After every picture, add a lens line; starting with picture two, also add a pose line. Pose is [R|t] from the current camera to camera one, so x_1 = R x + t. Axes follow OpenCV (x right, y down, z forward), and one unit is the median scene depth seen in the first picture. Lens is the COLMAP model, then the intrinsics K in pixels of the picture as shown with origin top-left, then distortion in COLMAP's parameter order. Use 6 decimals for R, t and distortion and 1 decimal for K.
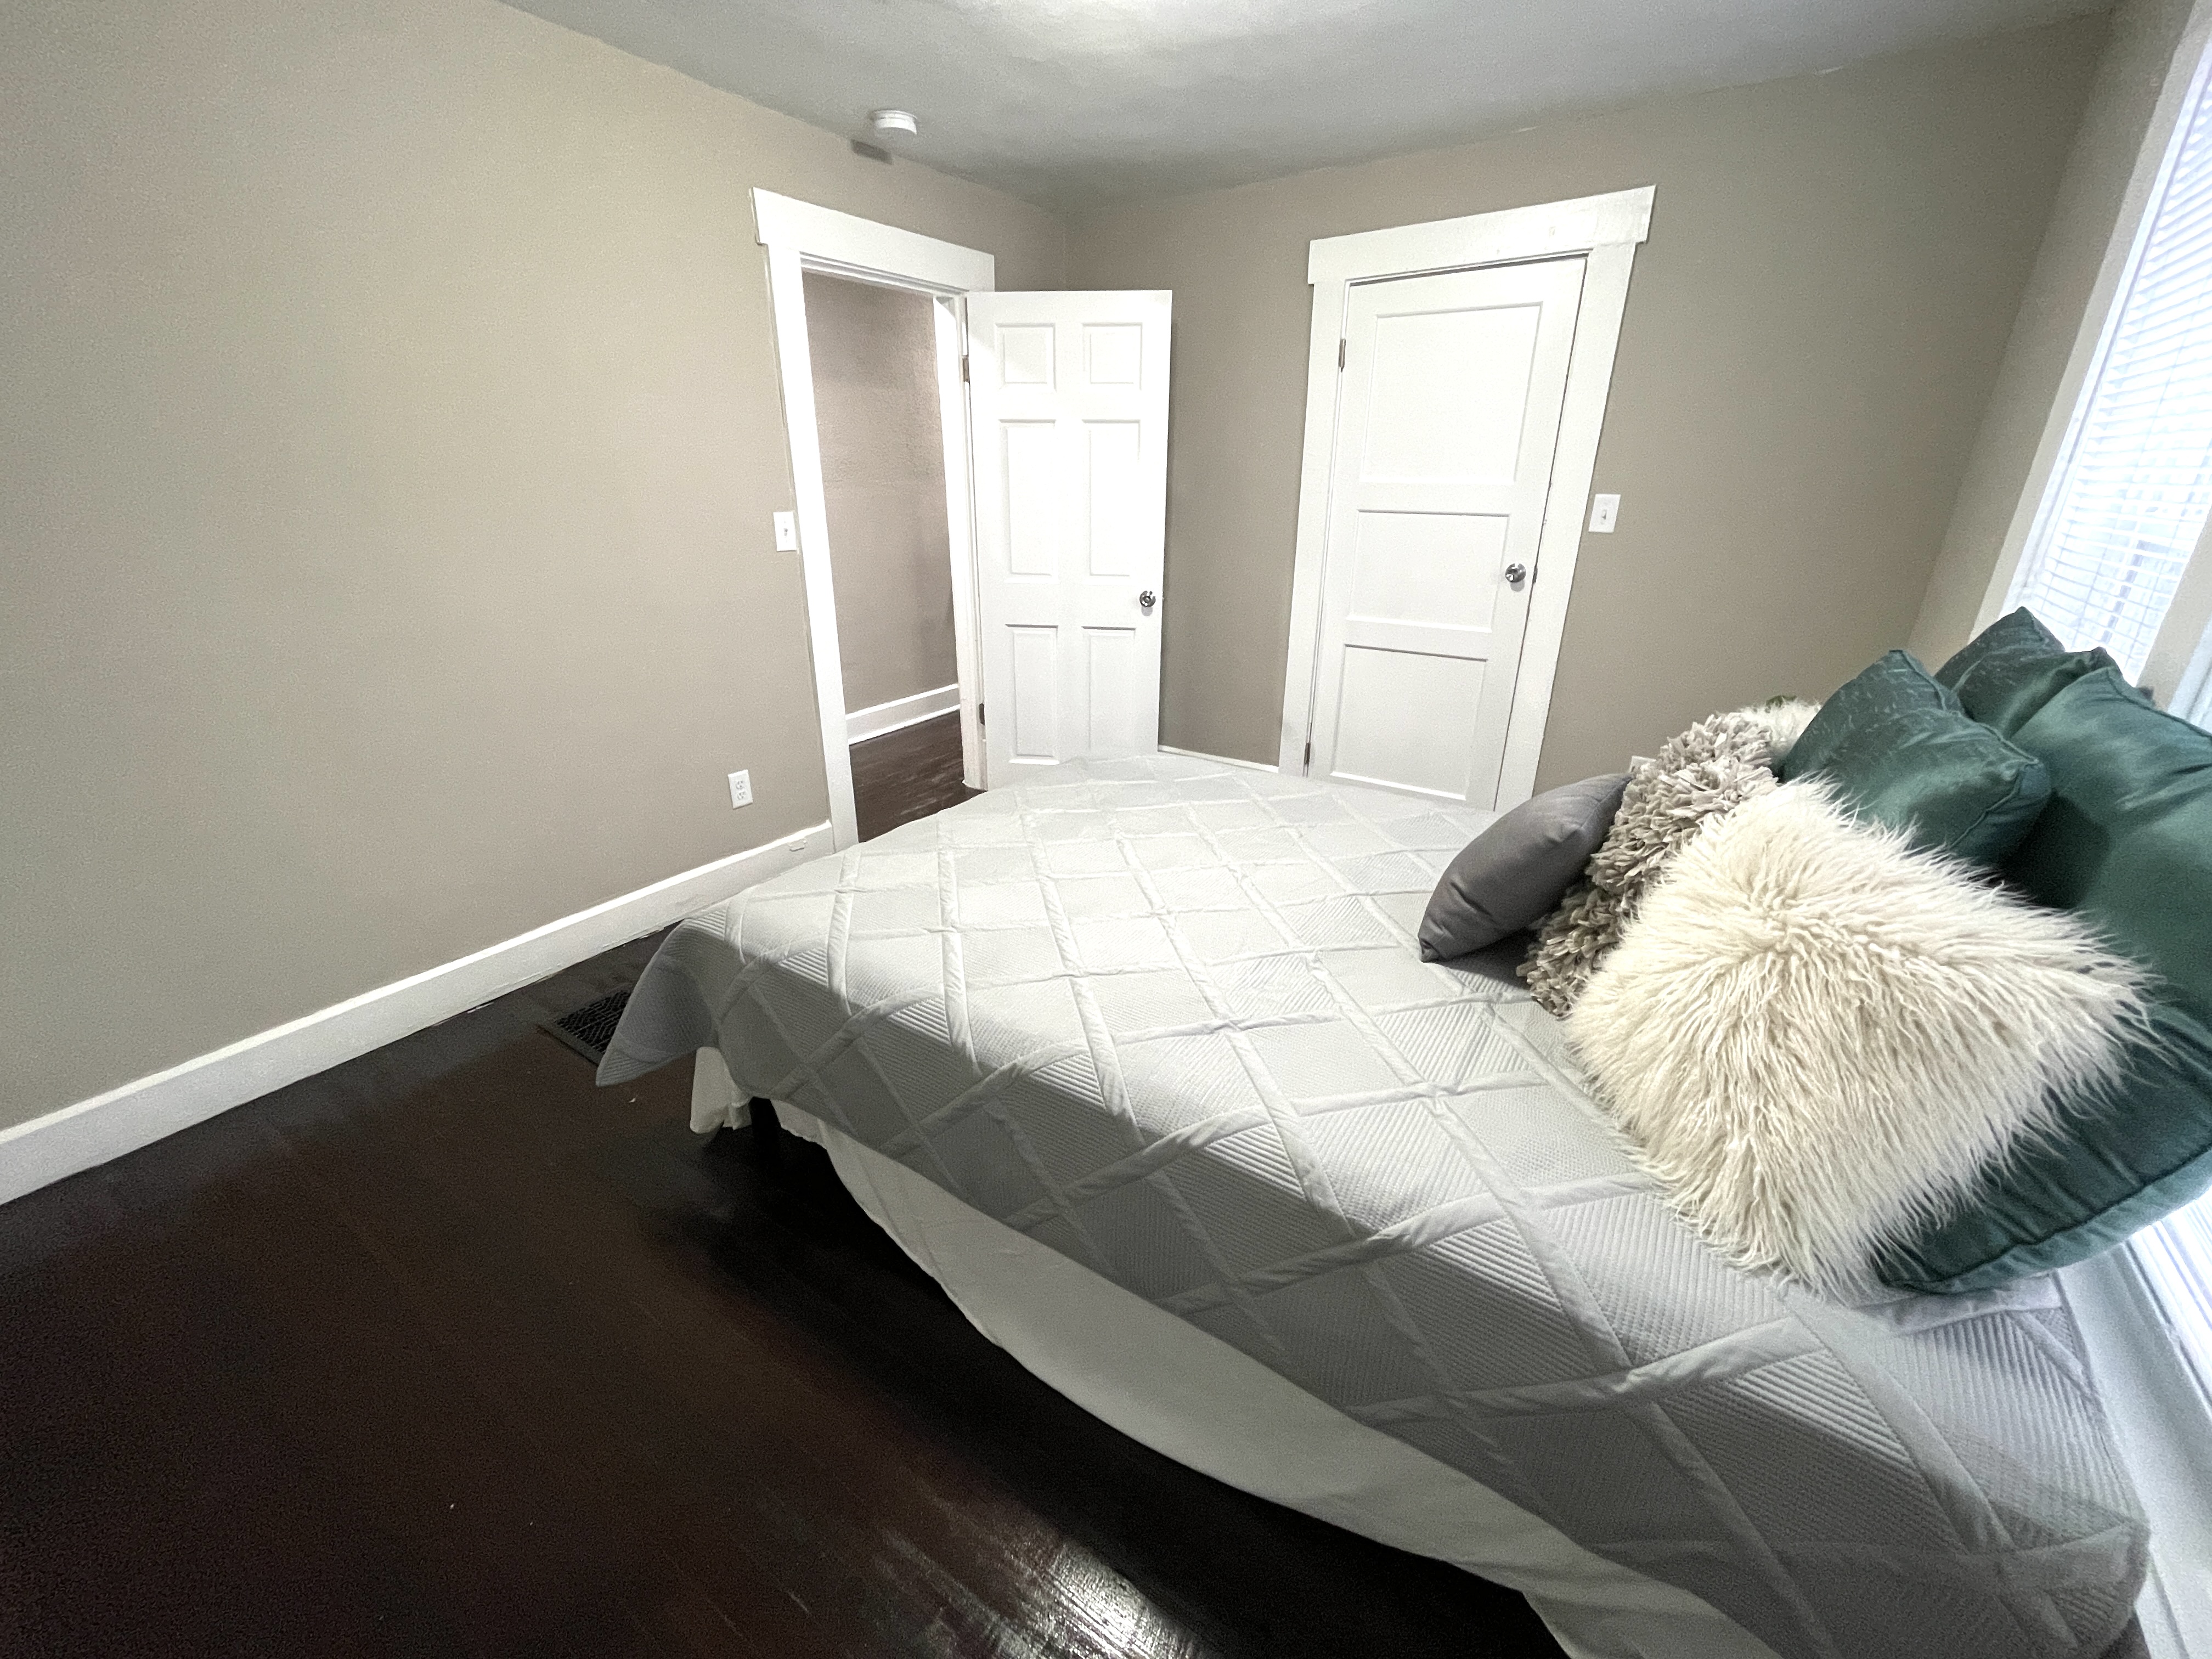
lens RADIAL K [[898.1, 0, 1100.5], [0, 898.1, 819.4], [0, 0, 1]] dist [-0.000001, -0.000489]
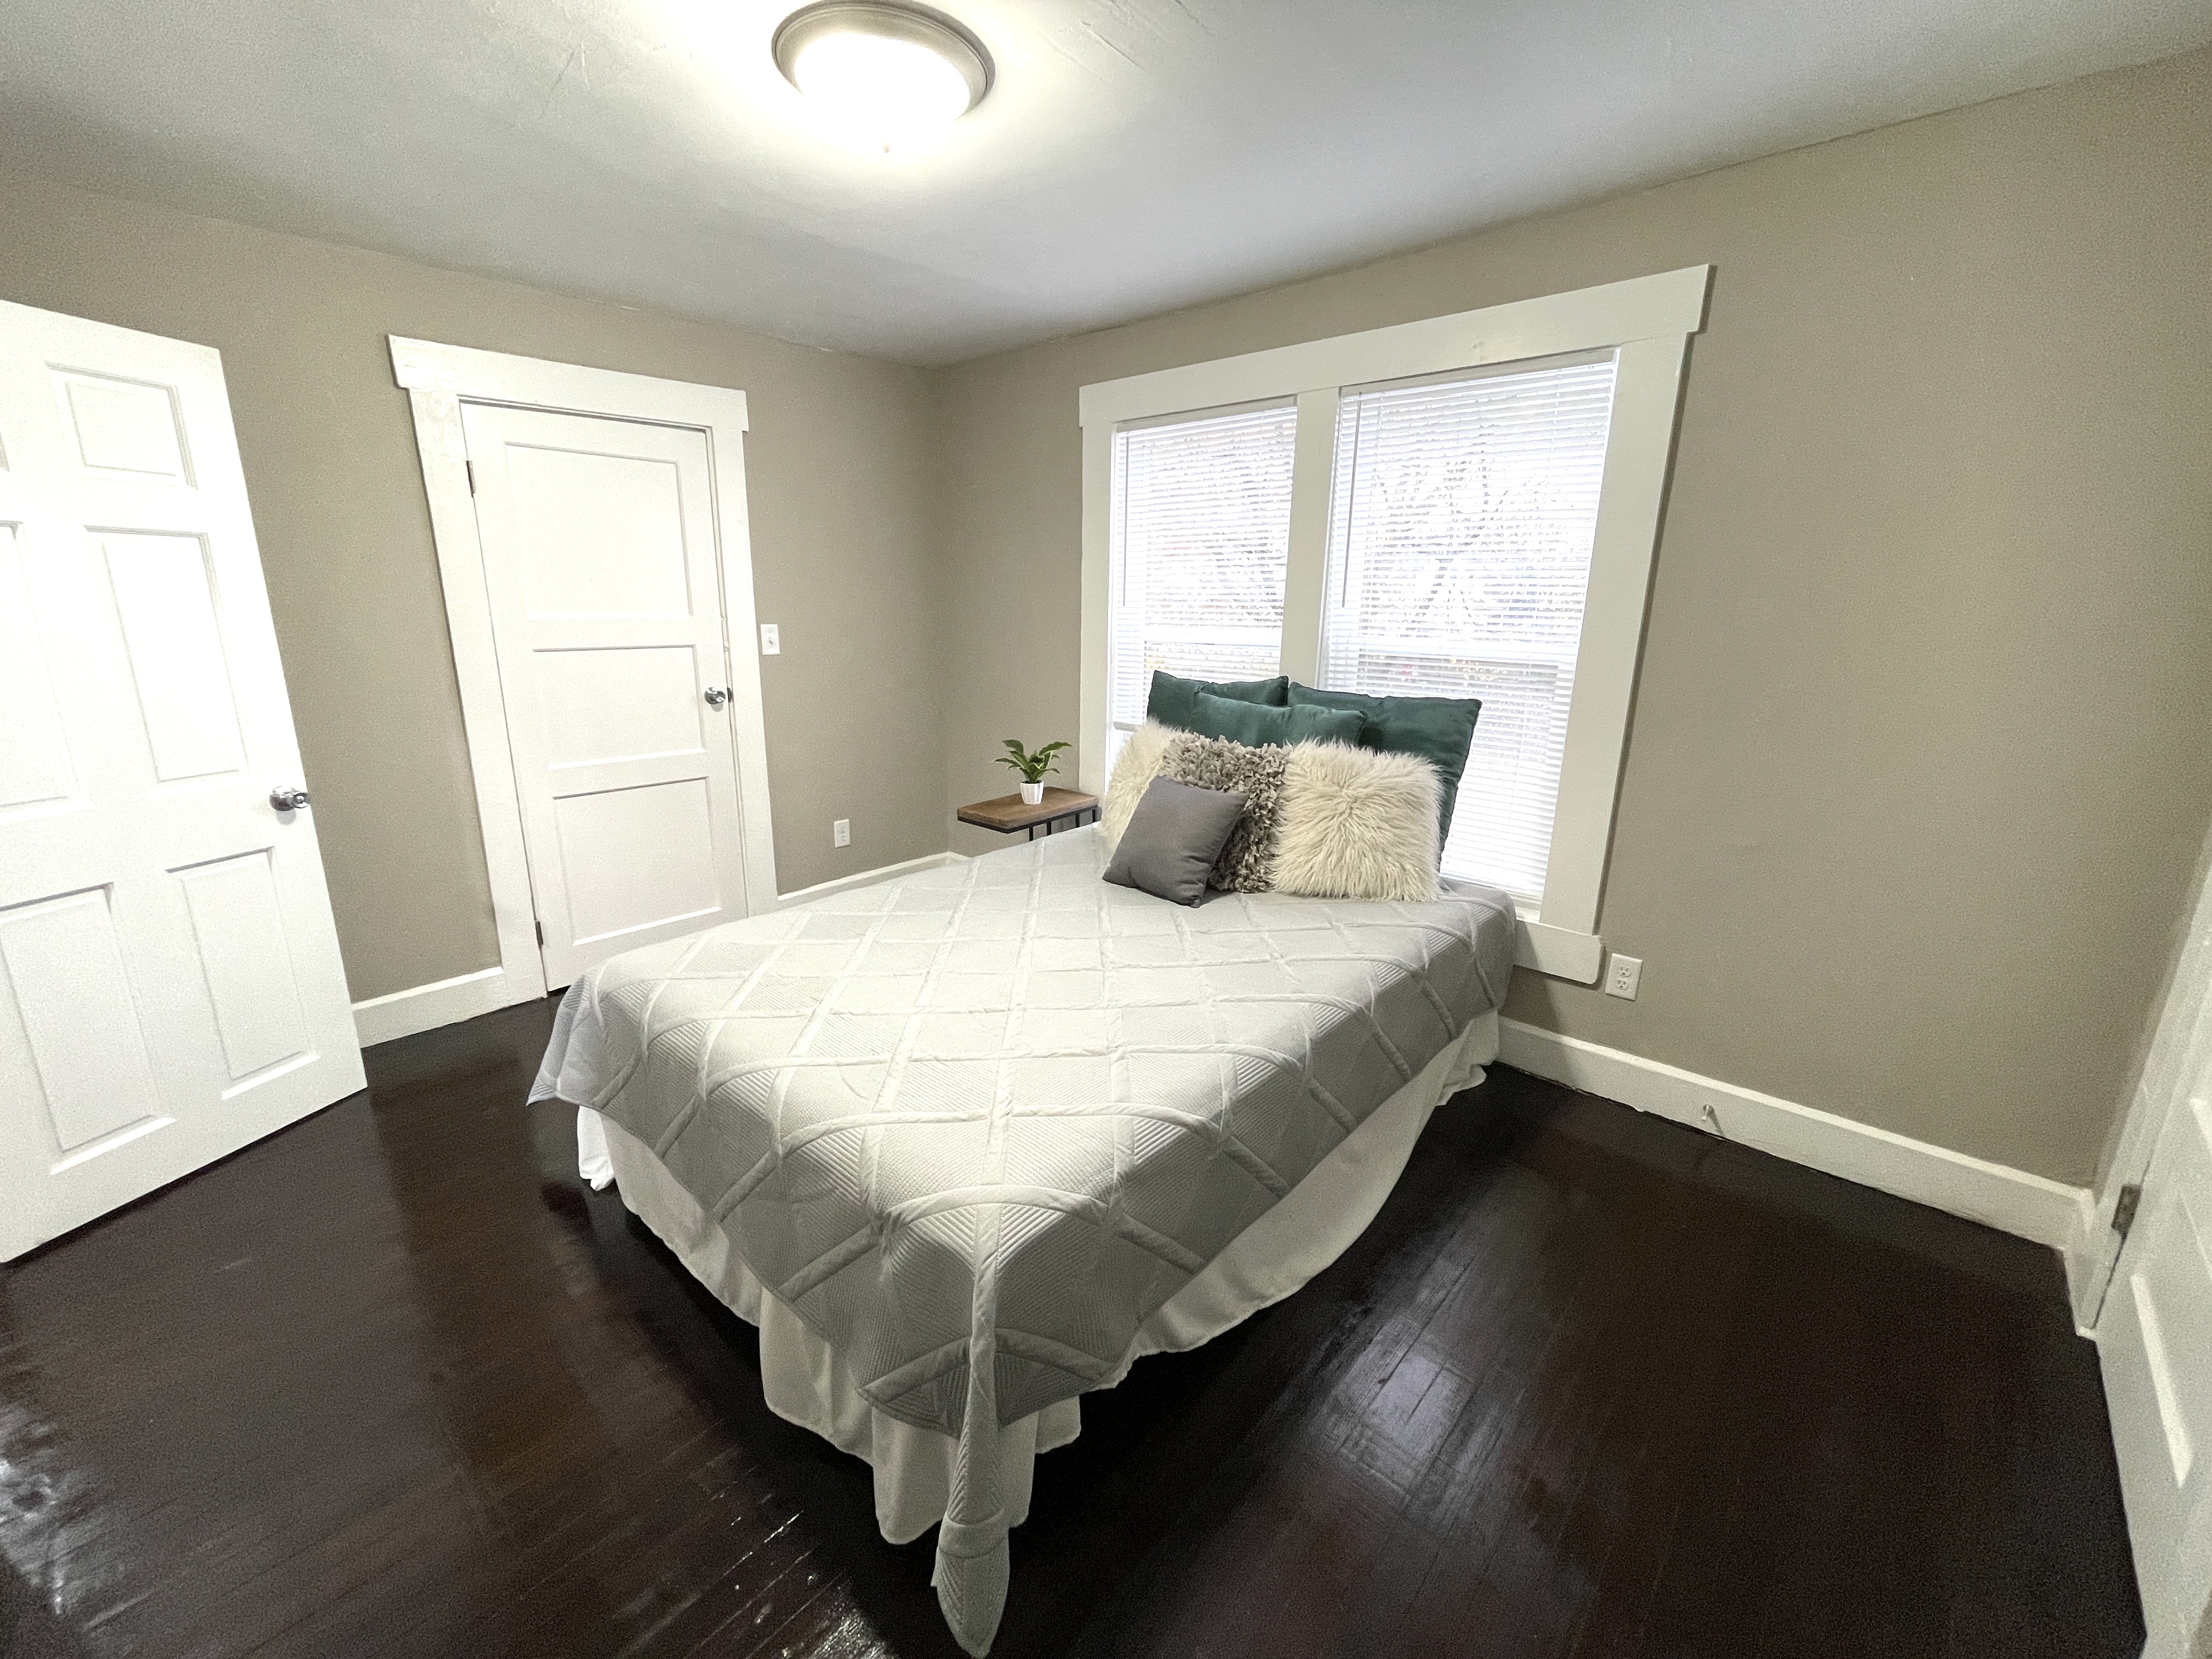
lens RADIAL K [[898.1, 0, 1105.2], [0, 898.1, 827.9], [0, 0, 1]] dist [-0.000001, -0.000489]
pose [[0.140144, -0.247337, 0.958741, -0.602842], [0.353320, 0.917041, 0.184933, -0.169487], [-0.924946, 0.312825, 0.215907, 0.392492]]
